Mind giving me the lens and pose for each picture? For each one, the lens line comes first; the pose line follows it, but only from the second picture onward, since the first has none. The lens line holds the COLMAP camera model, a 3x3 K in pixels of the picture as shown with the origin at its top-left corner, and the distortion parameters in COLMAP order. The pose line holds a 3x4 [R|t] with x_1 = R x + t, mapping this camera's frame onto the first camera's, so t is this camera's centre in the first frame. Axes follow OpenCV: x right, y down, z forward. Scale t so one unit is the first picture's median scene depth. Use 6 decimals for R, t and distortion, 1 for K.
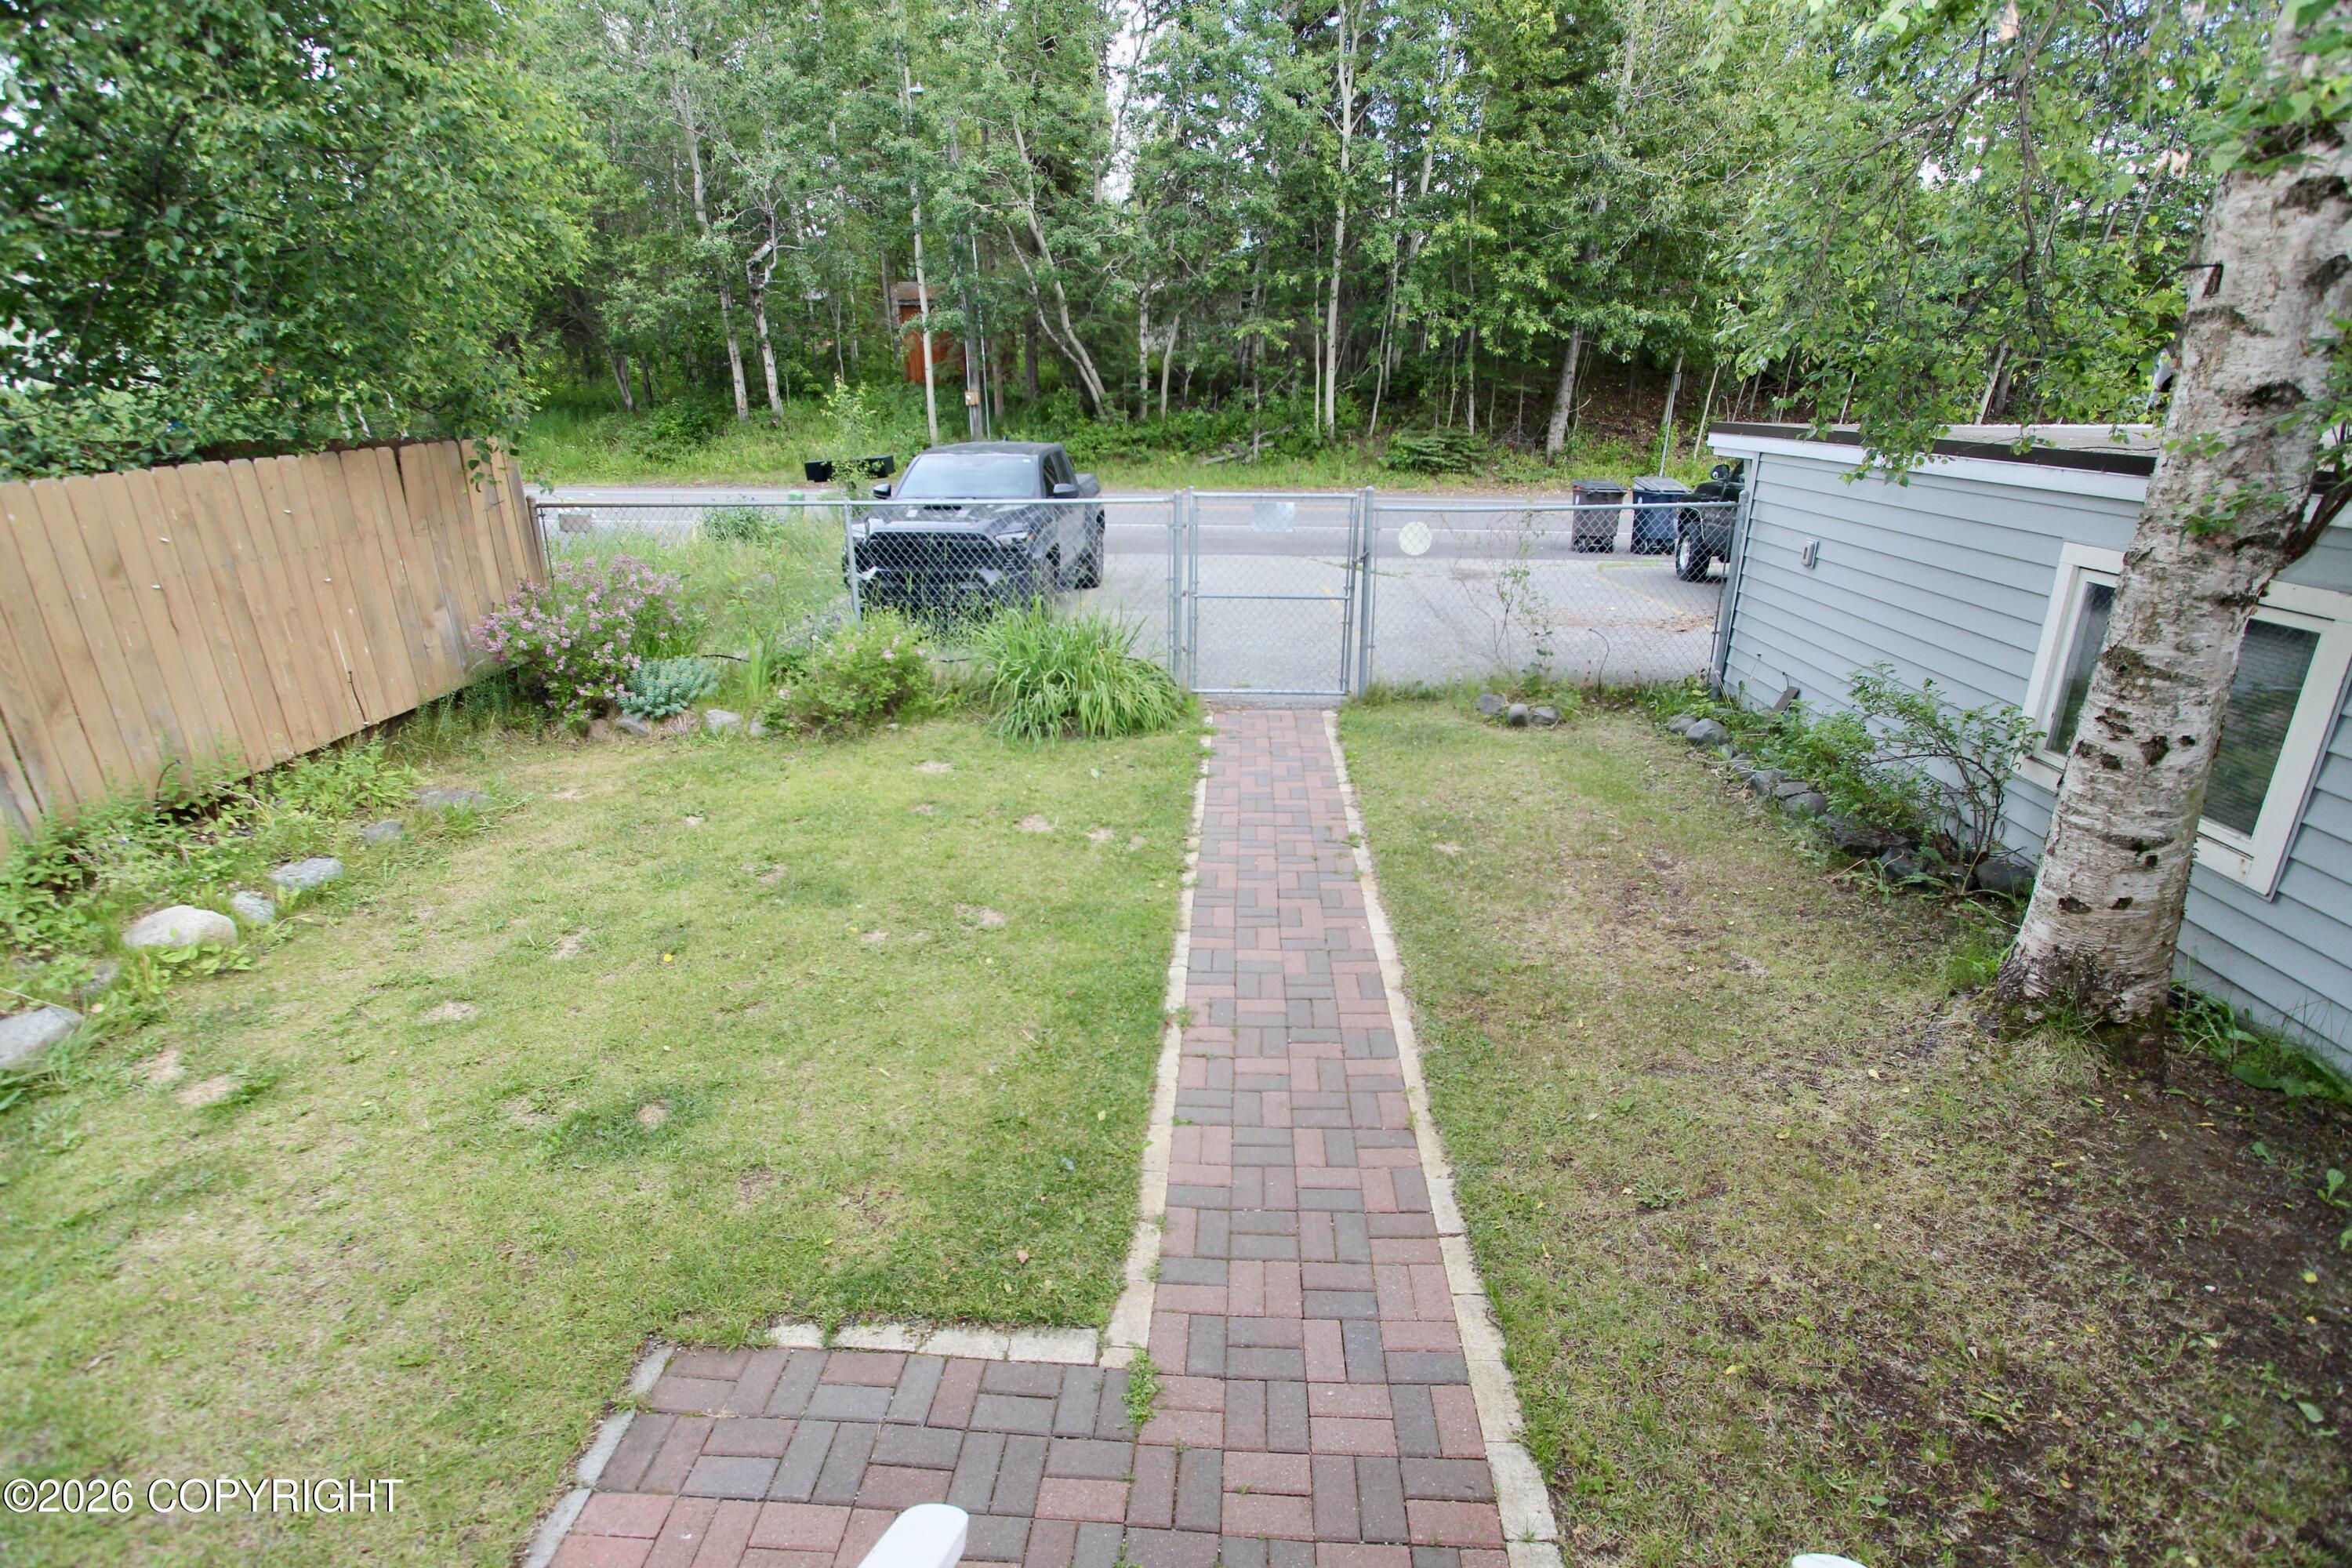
lens RADIAL K [[1098.2, 0, 1176.0], [0, 1098.2, 784.0], [0, 0, 1]] dist [-0.018522, 0.000174]
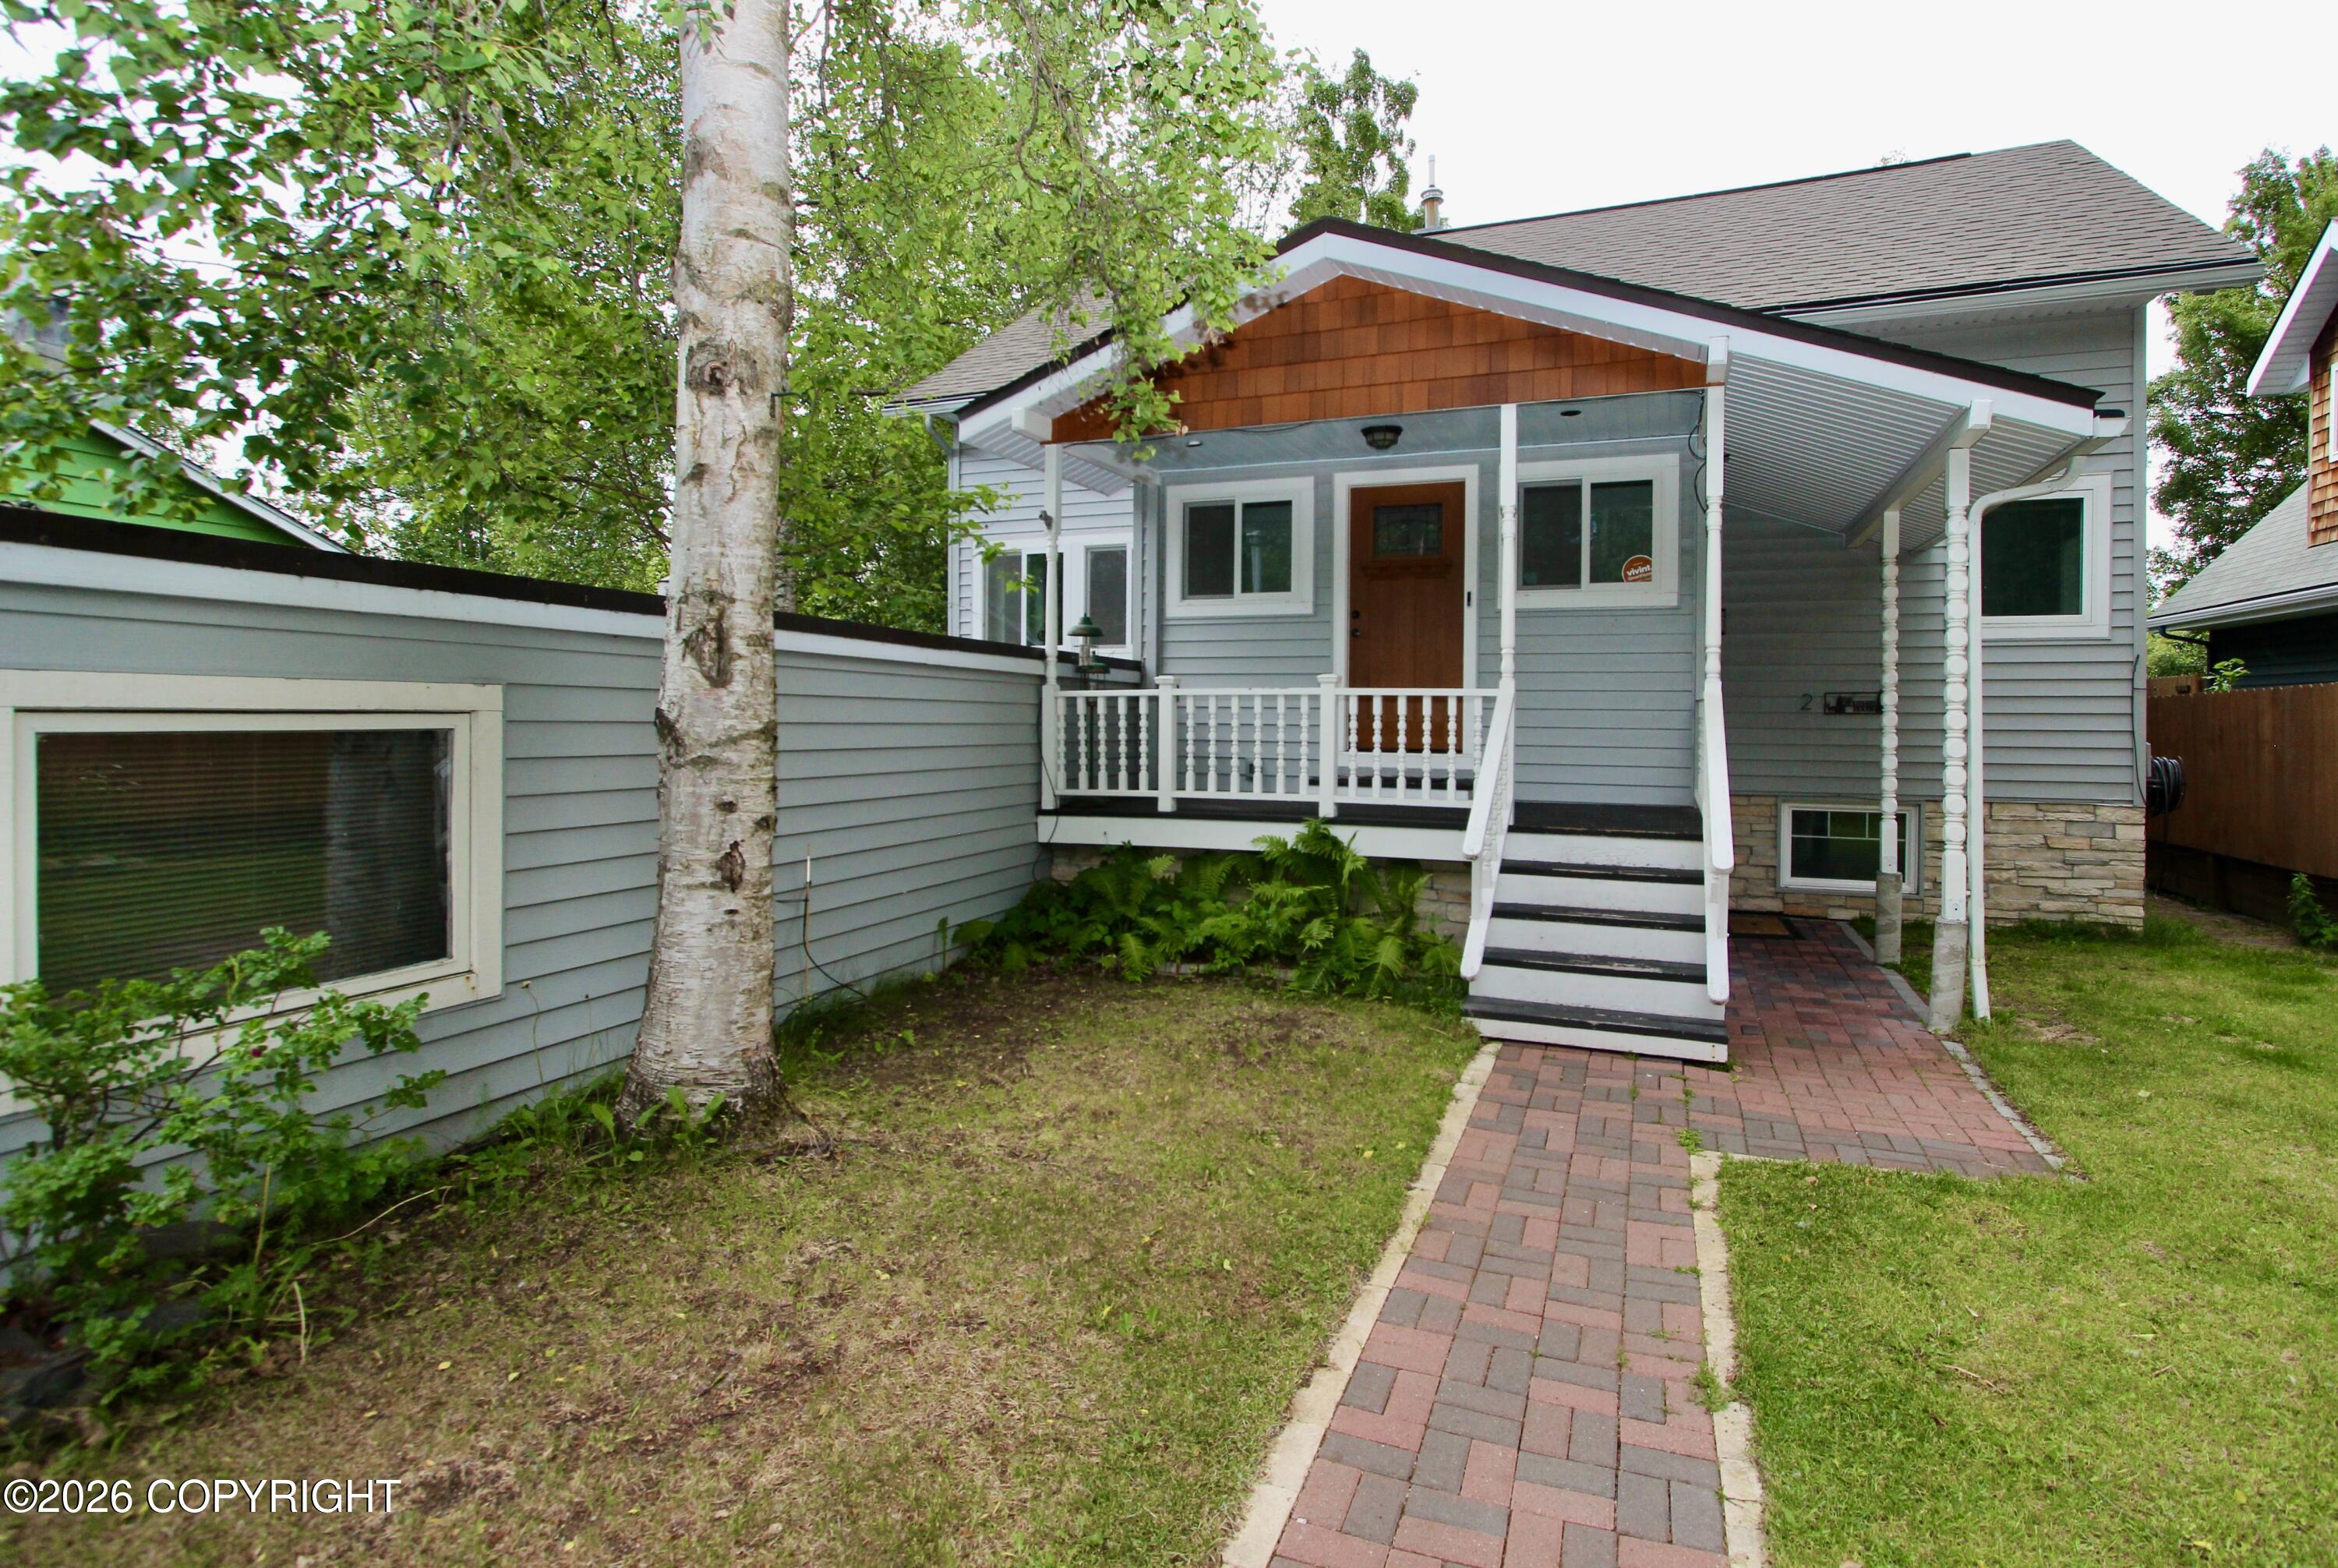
lens RADIAL K [[1141.9, 0, 1206.5], [0, 1141.9, 750.6], [0, 0, 1]] dist [-0.014153, -0.000065]
pose [[-0.953265, -0.012422, 0.301881, 0.094860], [0.097940, 0.932498, 0.347642, -0.391425], [-0.285822, 0.360961, -0.887701, 1.632722]]
